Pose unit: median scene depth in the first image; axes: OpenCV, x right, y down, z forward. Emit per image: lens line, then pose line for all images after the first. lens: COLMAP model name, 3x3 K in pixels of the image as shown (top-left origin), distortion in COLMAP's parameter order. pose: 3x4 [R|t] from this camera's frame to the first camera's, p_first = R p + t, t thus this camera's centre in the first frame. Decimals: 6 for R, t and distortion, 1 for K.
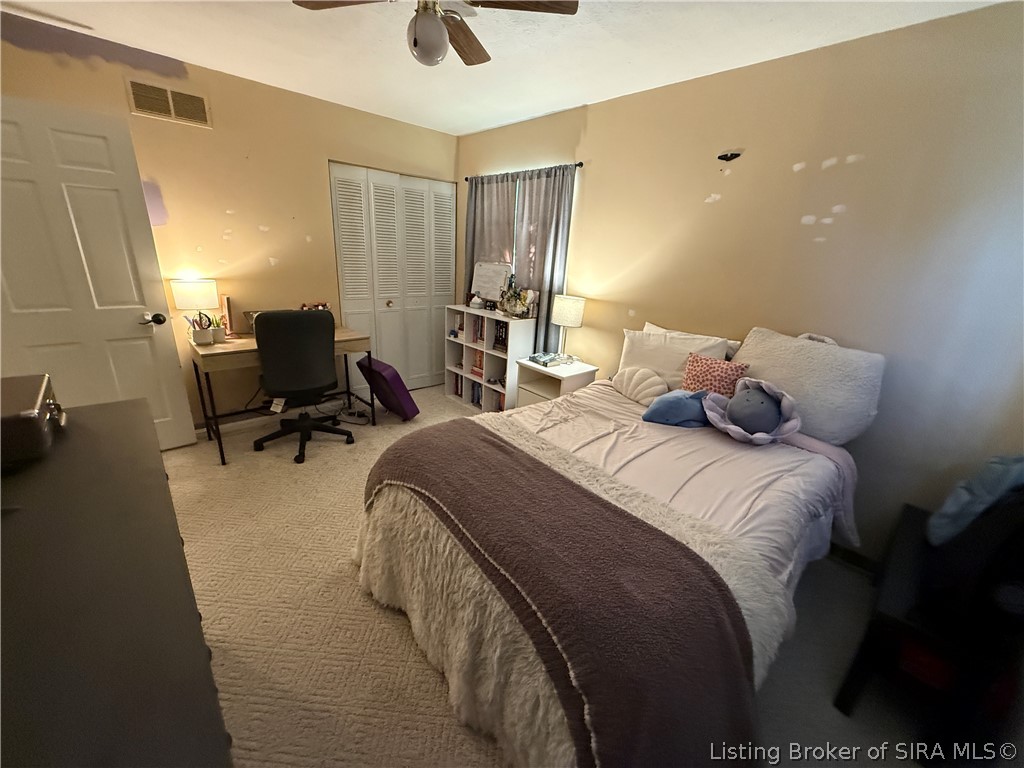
lens RADIAL K [[406.7, 0, 510.2], [0, 406.7, 385.0], [0, 0, 1]] dist [-0.000725, 0.000291]
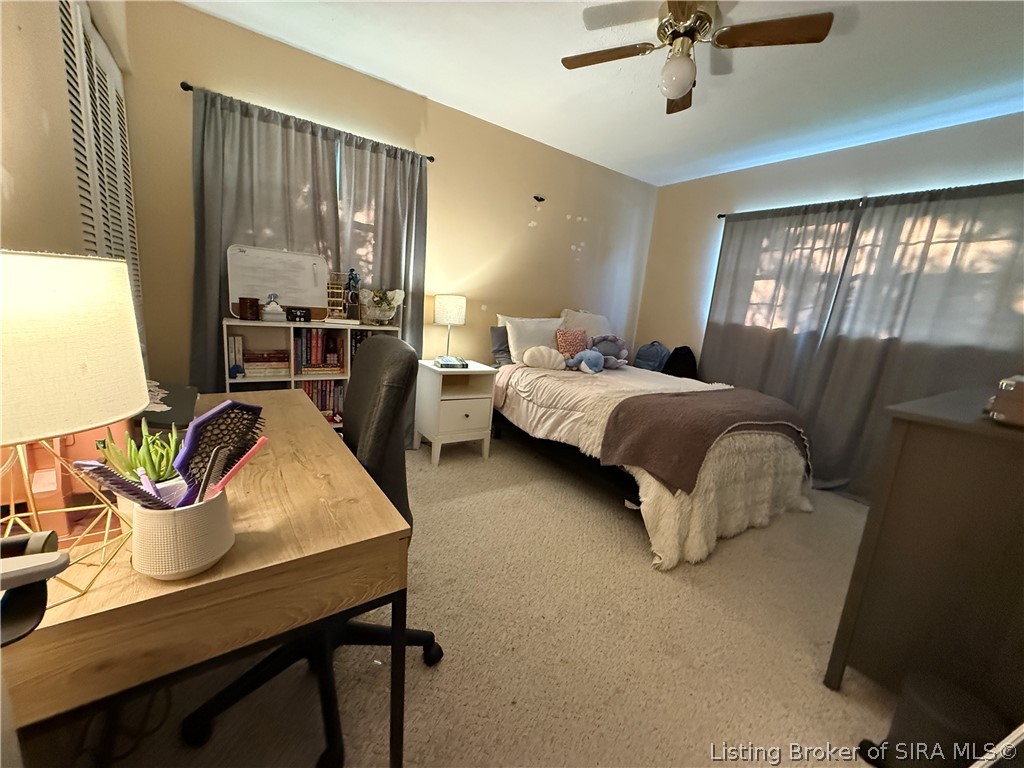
lens RADIAL K [[406.7, 0, 510.2], [0, 406.7, 385.0], [0, 0, 1]] dist [-0.000725, 0.000291]
pose [[0.155486, -0.248377, 0.956103, -0.820136], [0.228298, 0.950707, 0.209848, -0.183751], [-0.961095, 0.185648, 0.204526, 0.691407]]
